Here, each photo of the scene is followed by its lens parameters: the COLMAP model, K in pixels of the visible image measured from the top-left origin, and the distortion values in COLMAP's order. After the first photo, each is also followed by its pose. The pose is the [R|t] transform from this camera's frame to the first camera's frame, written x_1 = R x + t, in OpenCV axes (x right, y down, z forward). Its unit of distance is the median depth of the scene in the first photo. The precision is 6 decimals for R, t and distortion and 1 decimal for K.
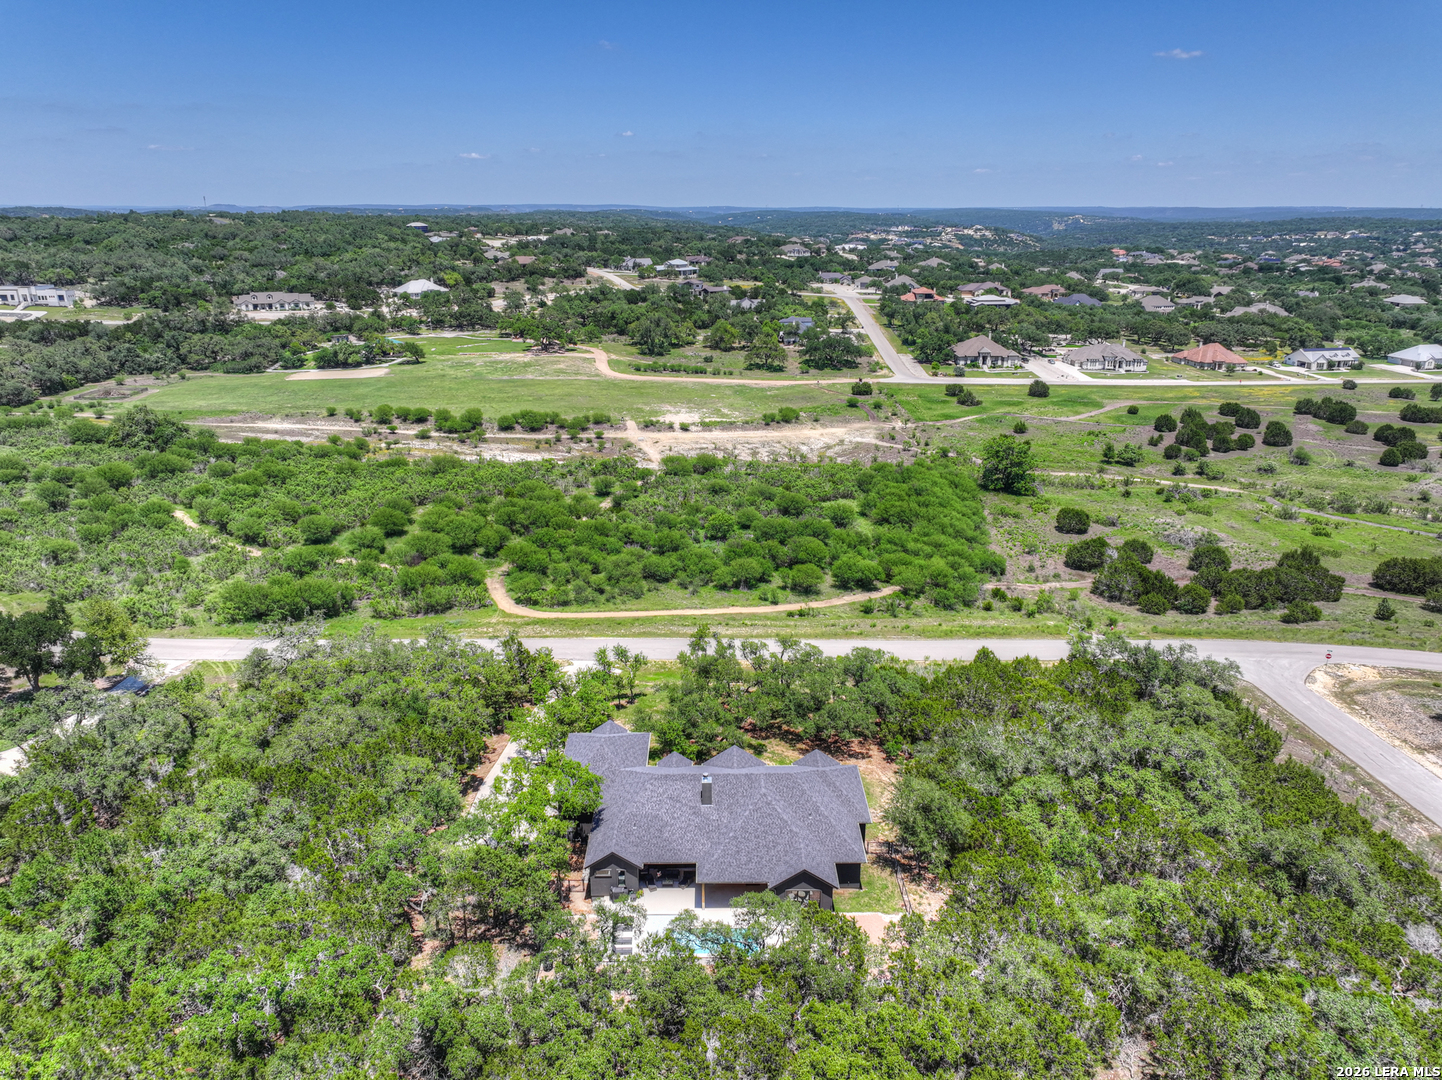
lens RADIAL K [[1015.9, 0, 722.6], [0, 1015.9, 540.4], [0, 0, 1]] dist [-0.004400, 0.017279]
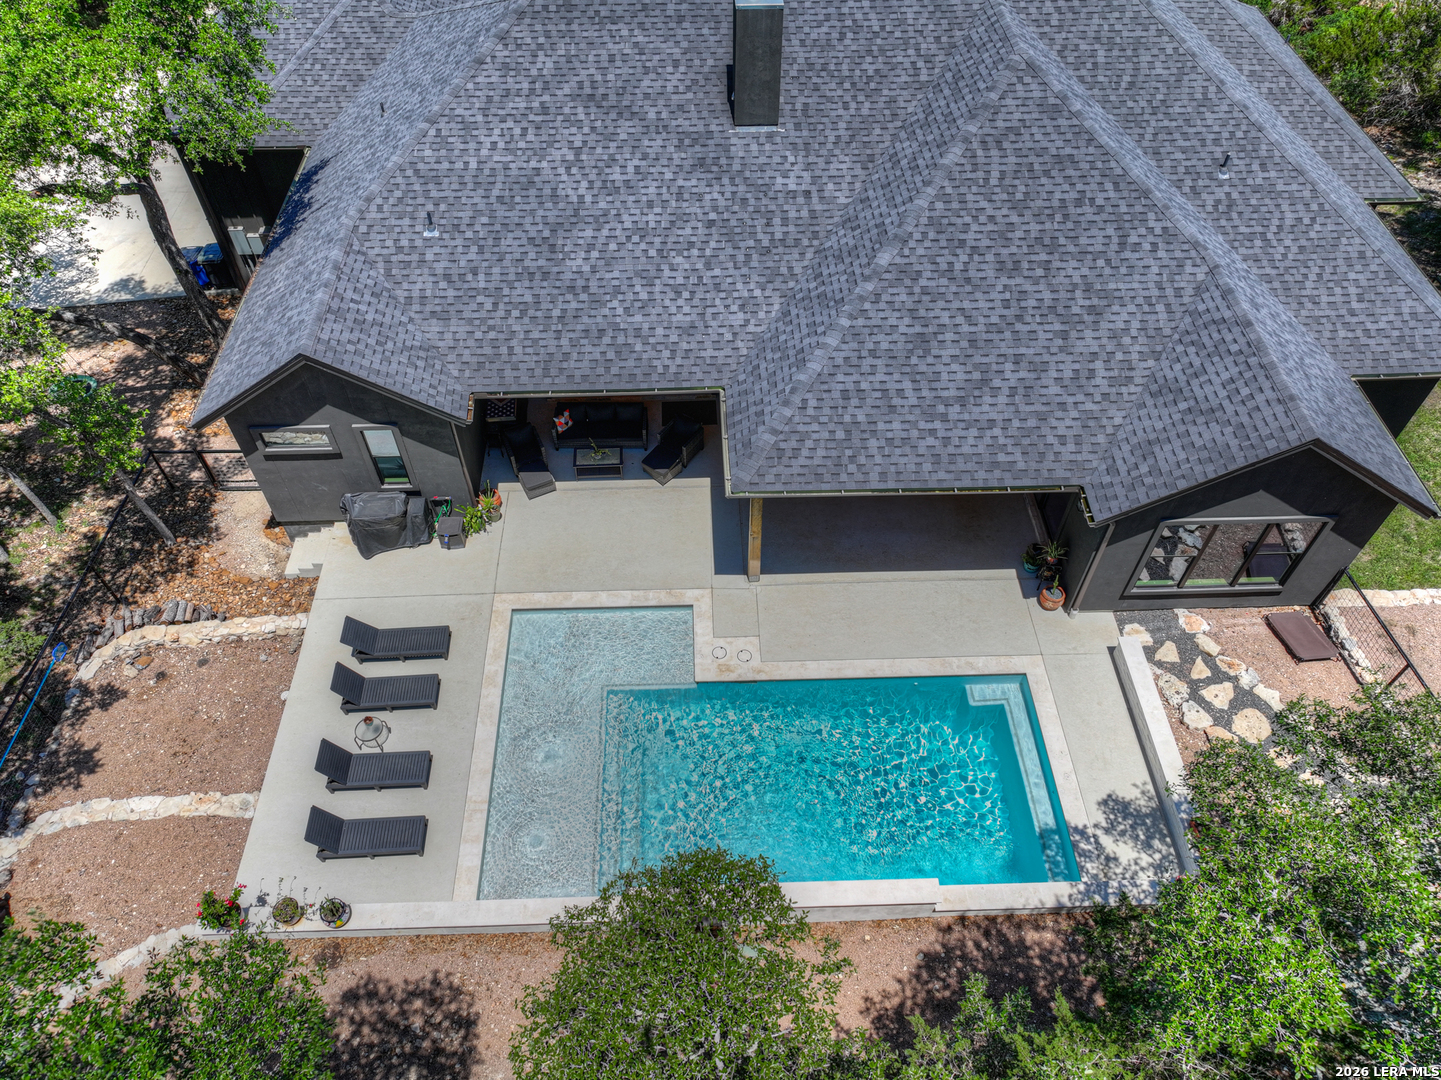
lens RADIAL K [[1015.2, 0, 717.4], [0, 1015.2, 540.6], [0, 0, 1]] dist [-0.004400, 0.017279]
pose [[0.999825, -0.014822, 0.011429, -0.029216], [0.006914, 0.859925, 0.510373, 0.233653], [-0.017393, -0.510205, 0.859877, 0.793878]]
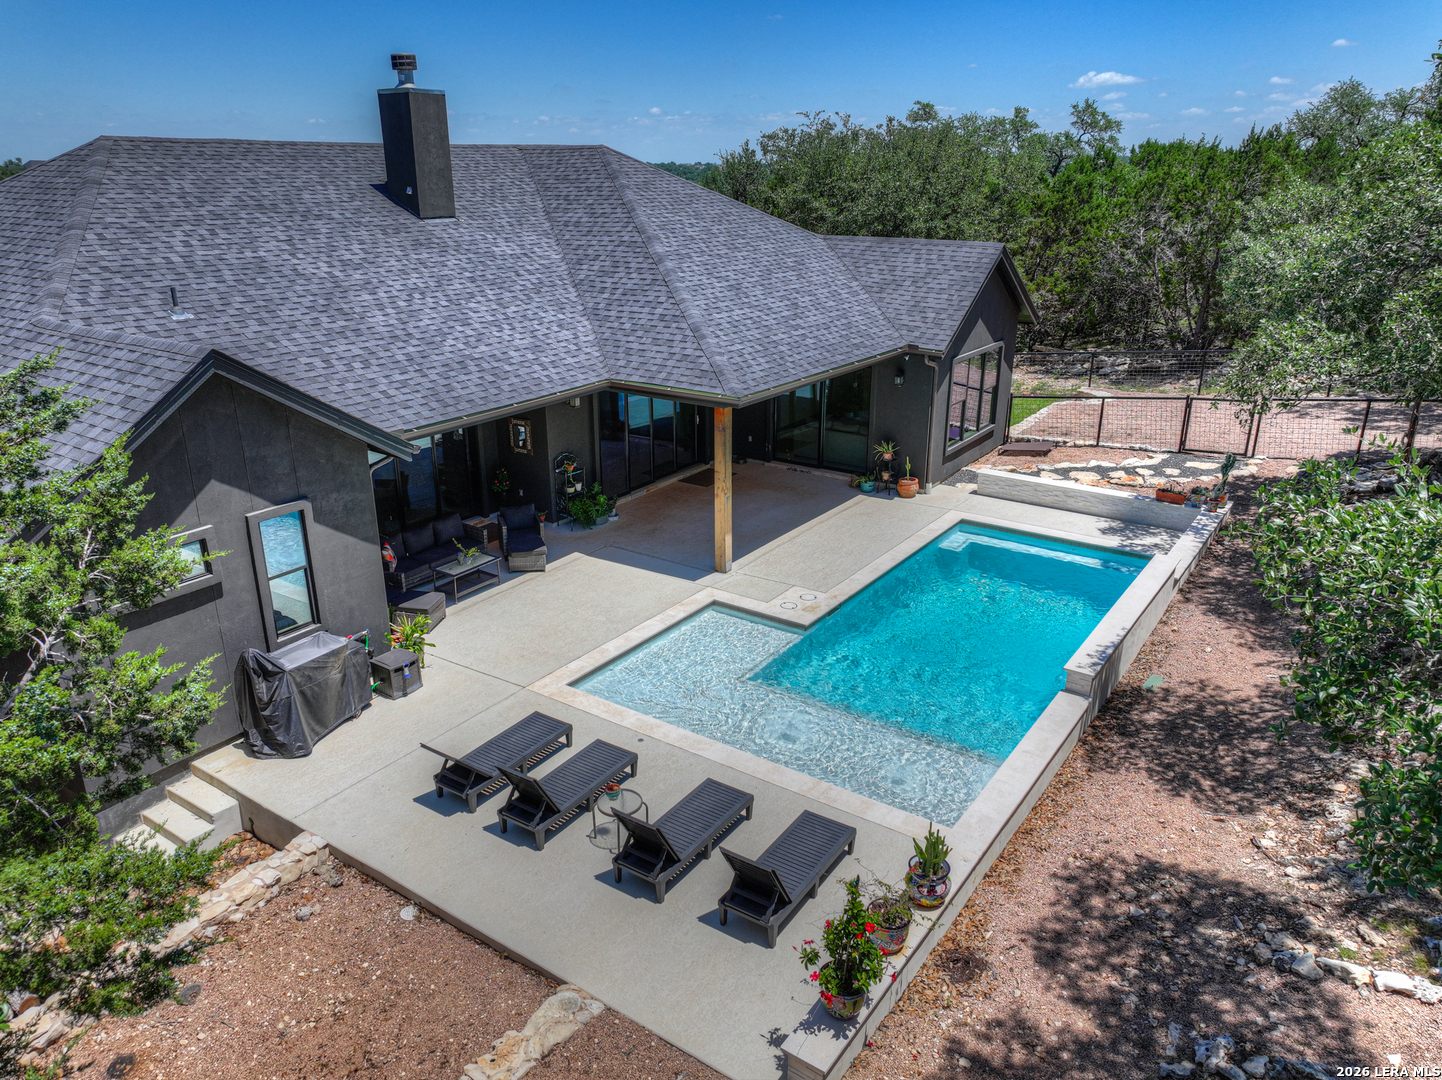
lens RADIAL K [[1015.9, 0, 721.8], [0, 1015.9, 540.7], [0, 0, 1]] dist [-0.004400, 0.017279]
pose [[0.579697, -0.281980, 0.764486, -0.172508], [0.270429, 0.951614, 0.145941, 0.322859], [-0.768648, 0.122137, 0.627904, 0.858962]]
